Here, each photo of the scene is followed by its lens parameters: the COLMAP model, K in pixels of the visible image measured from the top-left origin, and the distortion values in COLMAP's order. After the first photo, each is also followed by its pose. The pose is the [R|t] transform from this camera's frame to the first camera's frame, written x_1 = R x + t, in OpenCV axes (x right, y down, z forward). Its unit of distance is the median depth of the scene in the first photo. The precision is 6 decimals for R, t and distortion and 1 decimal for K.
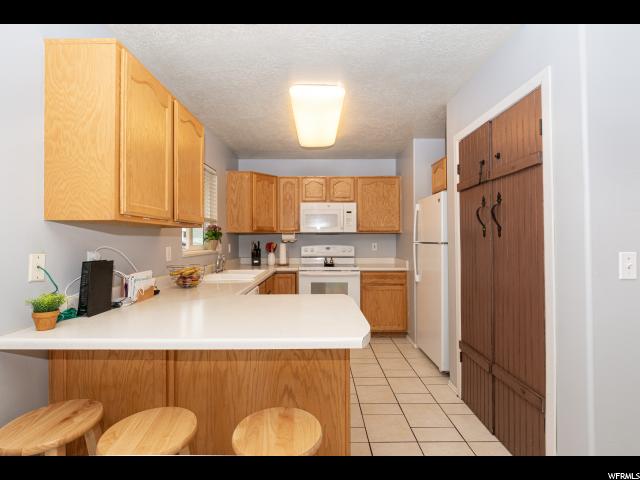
lens RADIAL K [[295.9, 0, 320.0], [0, 295.9, 240.0], [0, 0, 1]] dist [-0.001002, -0.000175]
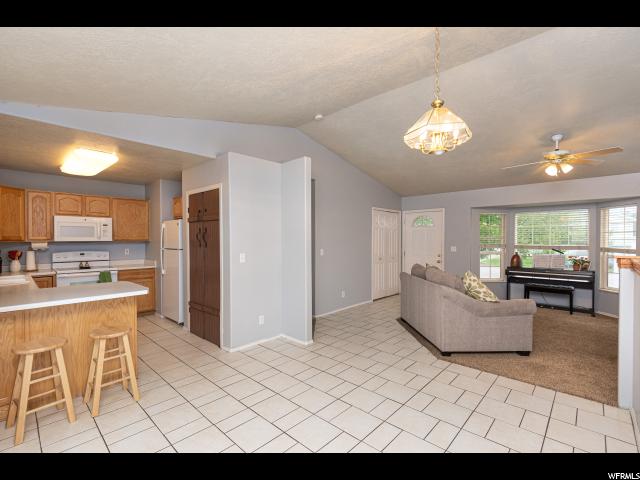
lens RADIAL K [[301.8, 0, 320.0], [0, 301.8, 240.0], [0, 0, 1]] dist [0.003313, 0.000323]
pose [[0.681348, -0.002194, 0.731957, -0.244538], [-0.000869, 0.999992, 0.003806, -0.039574], [-0.731960, -0.003230, 0.681340, -0.613518]]
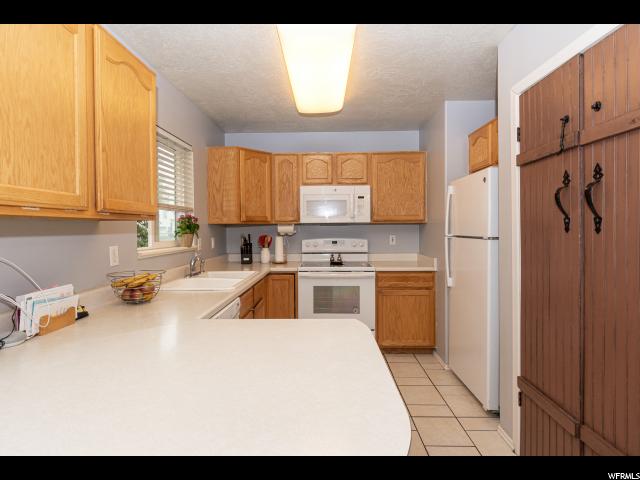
lens RADIAL K [[314.9, 0, 320.6], [0, 314.9, 235.6], [0, 0, 1]] dist [-0.001254, -0.000037]
pose [[0.999675, -0.004260, -0.025131, 0.010781], [0.004866, 0.999698, 0.024095, -0.012668], [0.025020, -0.024210, 0.999394, 0.157796]]
